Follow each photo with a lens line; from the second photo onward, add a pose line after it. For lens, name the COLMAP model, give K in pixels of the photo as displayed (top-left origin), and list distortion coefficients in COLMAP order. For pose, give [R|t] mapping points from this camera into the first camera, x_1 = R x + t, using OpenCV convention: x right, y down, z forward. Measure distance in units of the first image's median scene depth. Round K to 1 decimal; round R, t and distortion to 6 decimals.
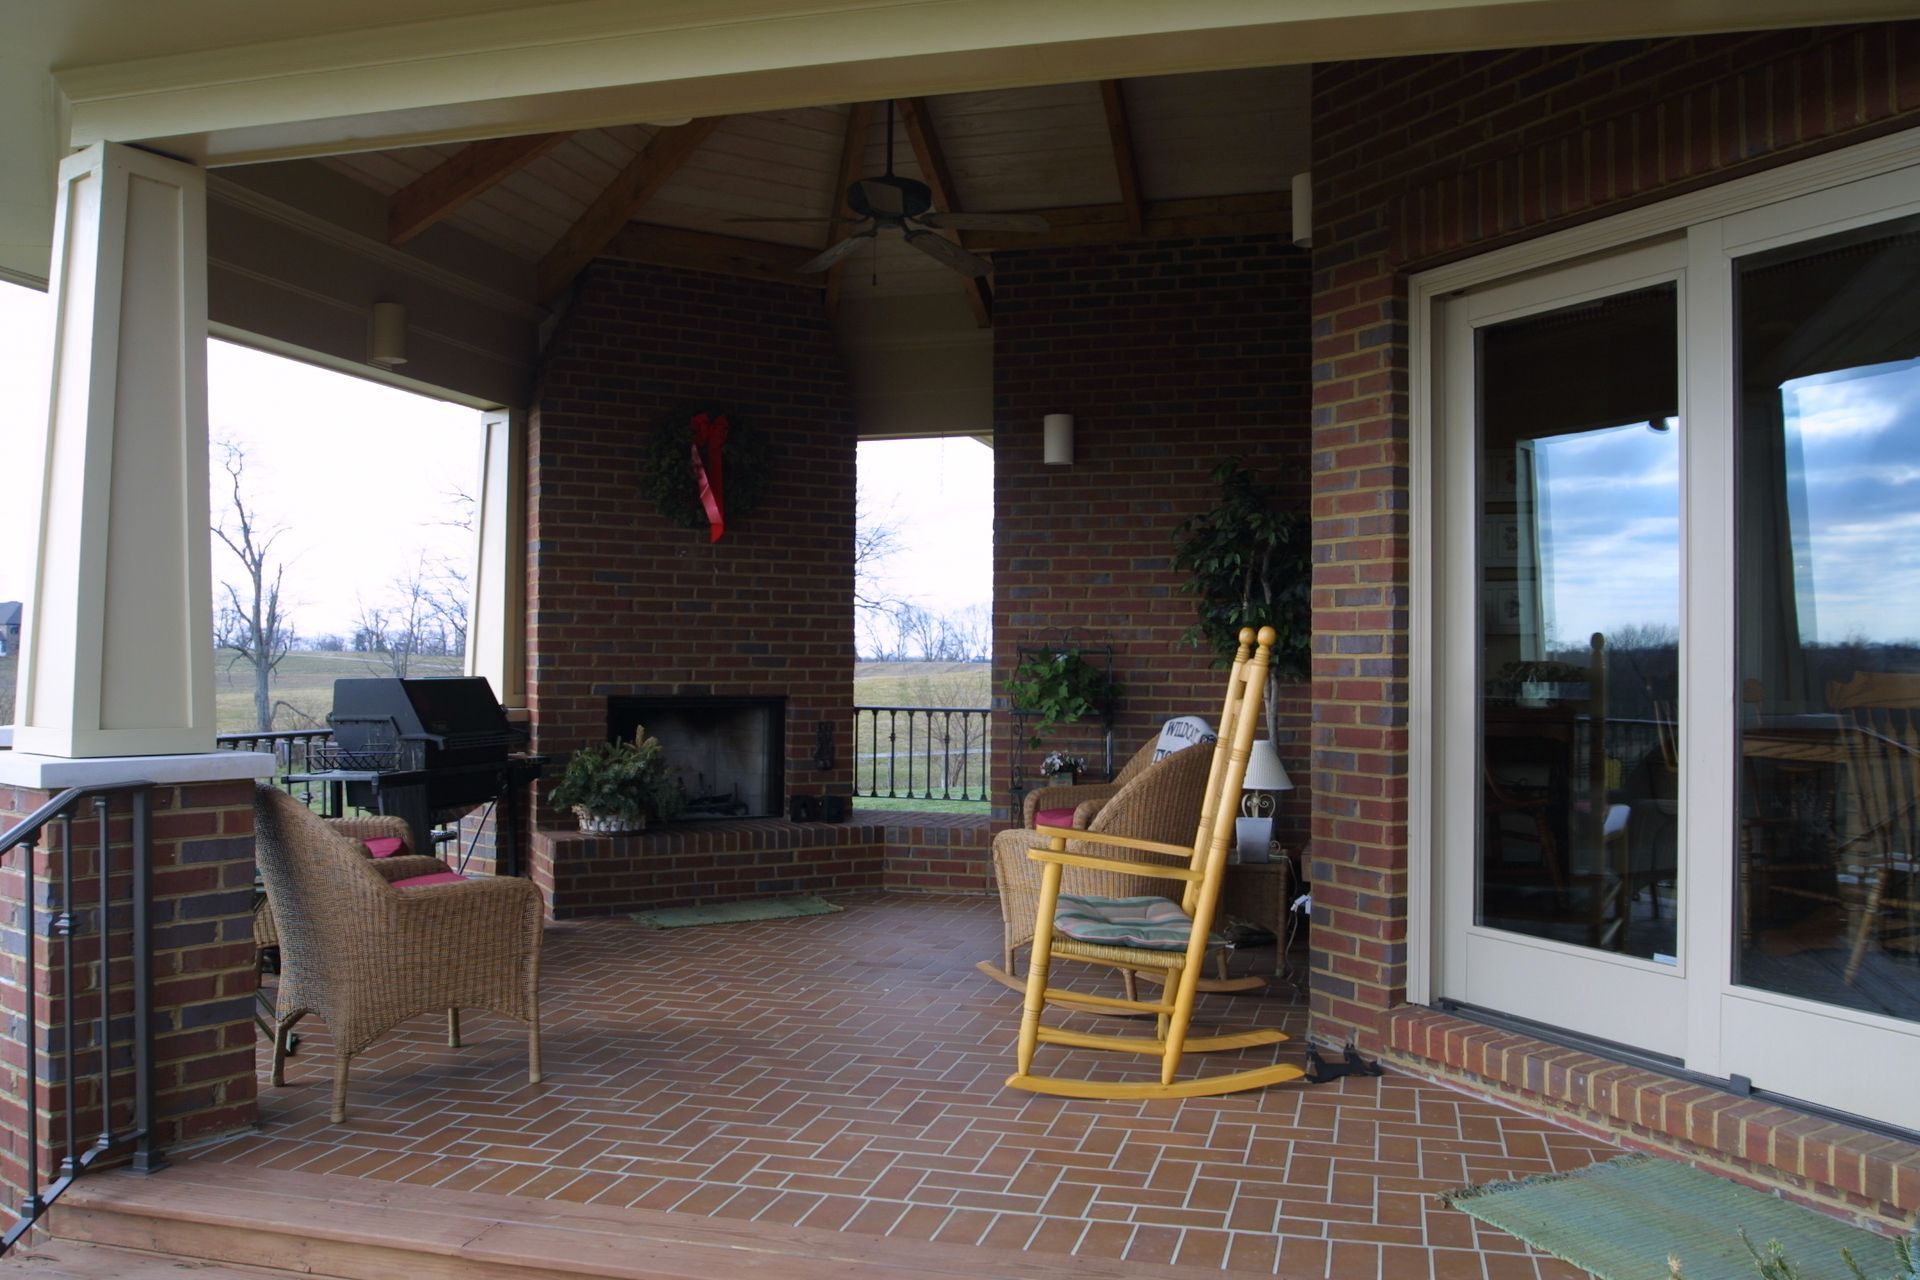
lens RADIAL K [[1493.0, 0, 964.6], [0, 1493.0, 645.1], [0, 0, 1]] dist [-0.071428, 0.029706]
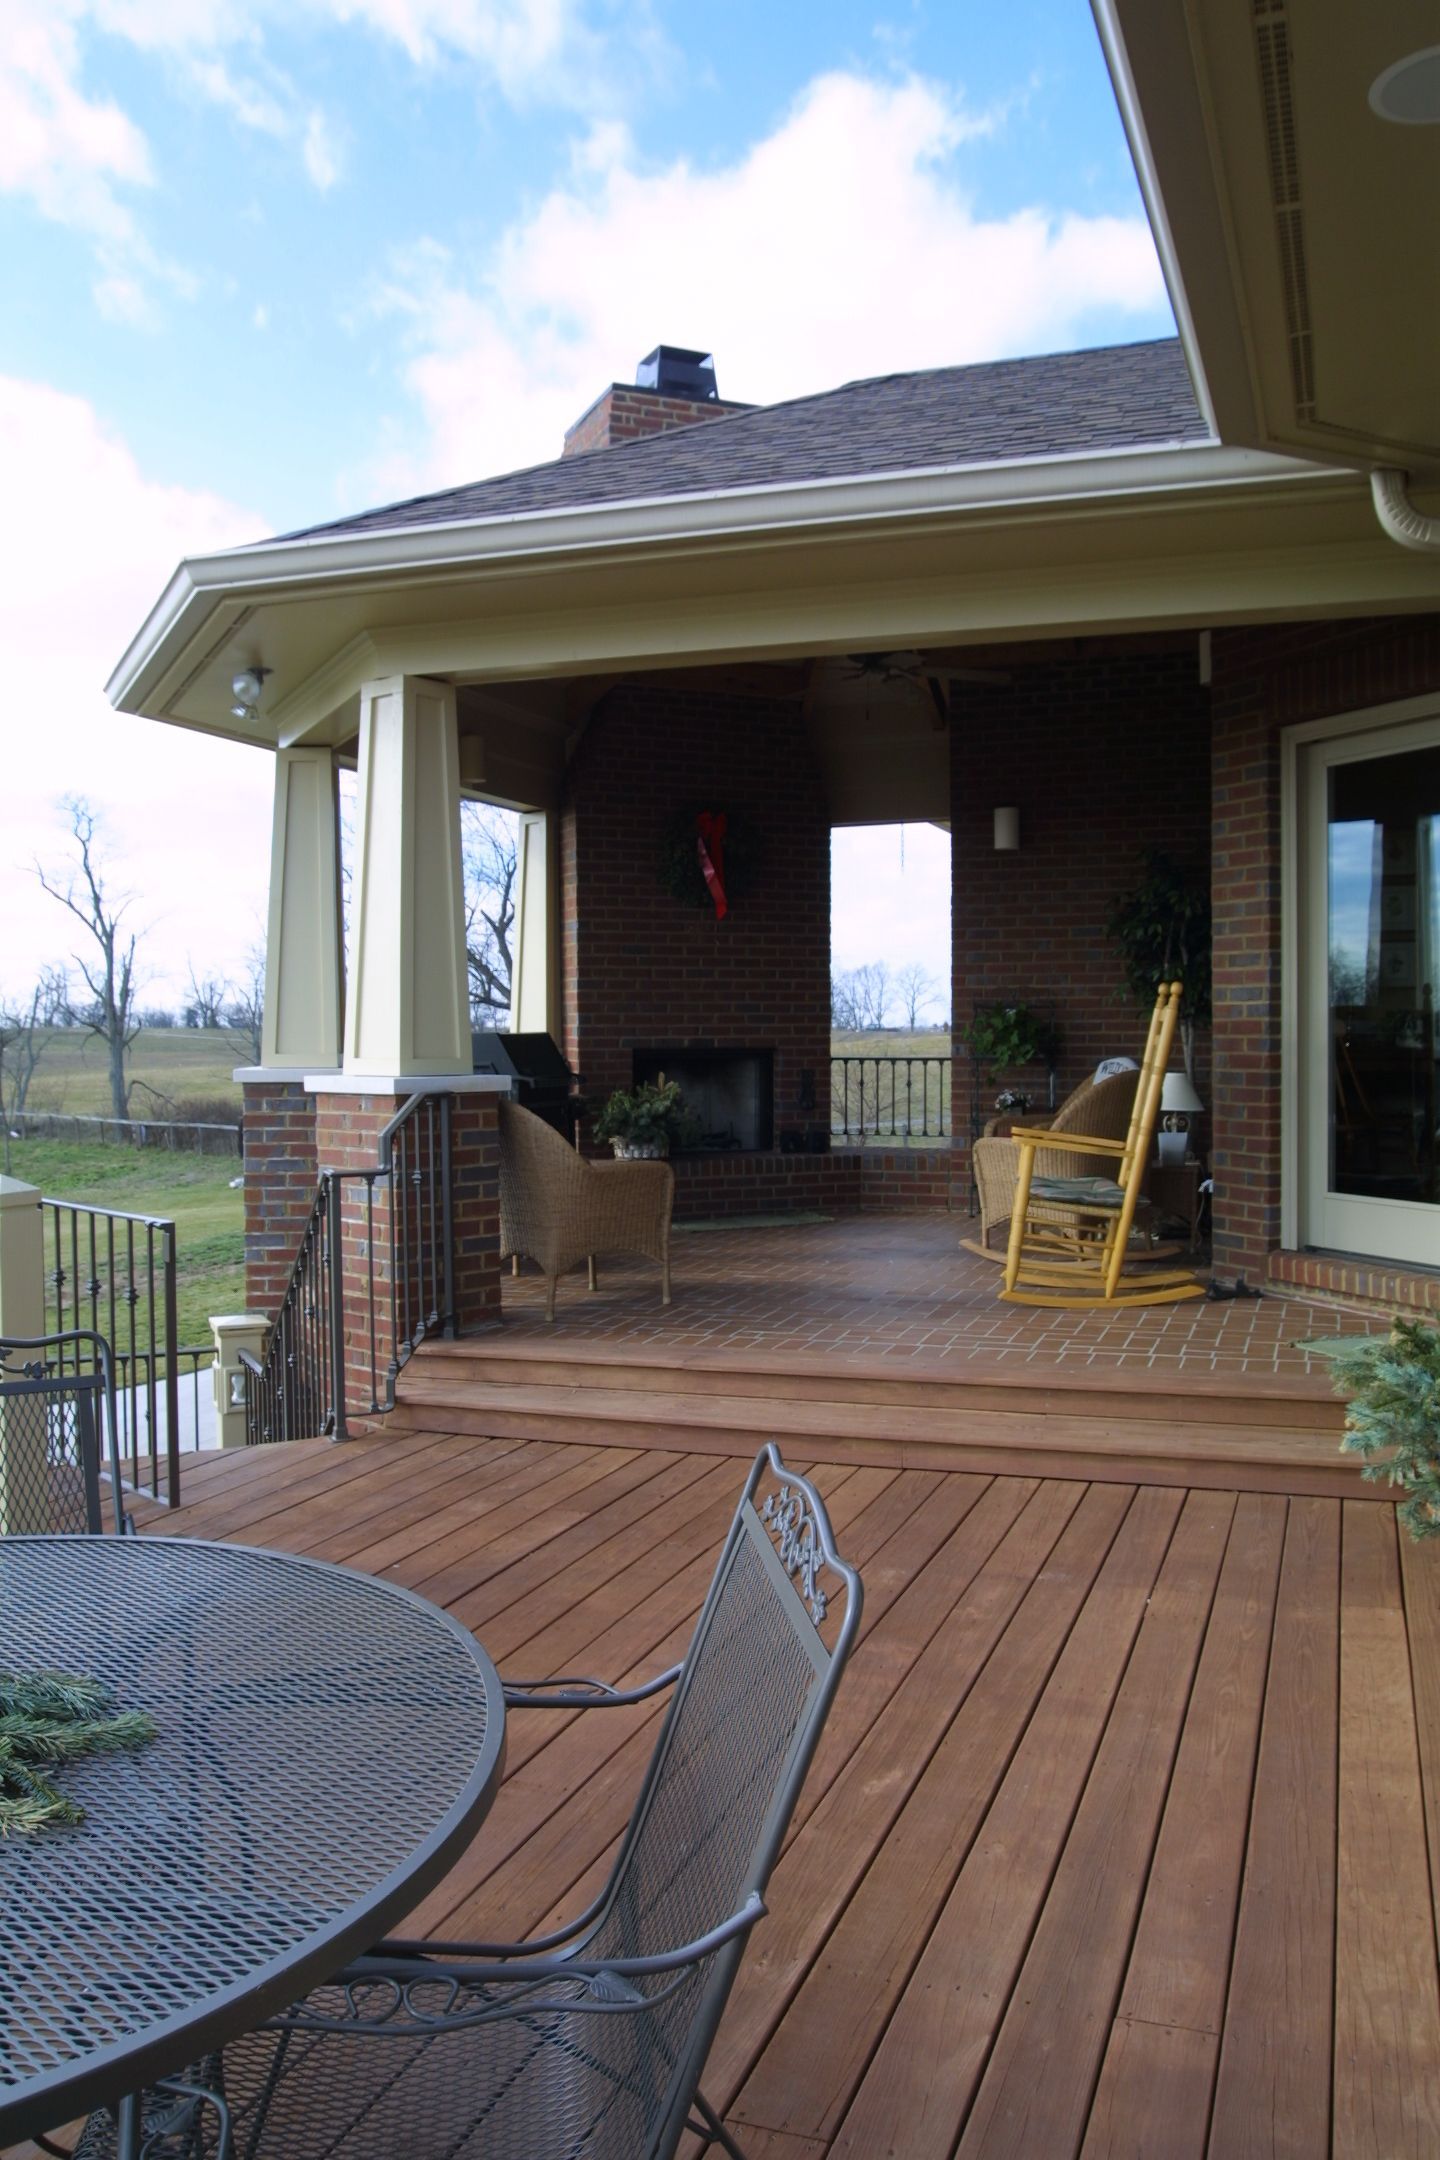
lens RADIAL K [[1679.6, 0, 713.2], [0, 1679.6, 1068.9], [0, 0, 1]] dist [-0.071428, 0.029706]
pose [[0.996389, -0.010396, -0.084264, -0.062269], [0.013178, 0.999384, 0.032527, 0.007562], [0.083874, -0.033520, 0.995912, -0.371431]]
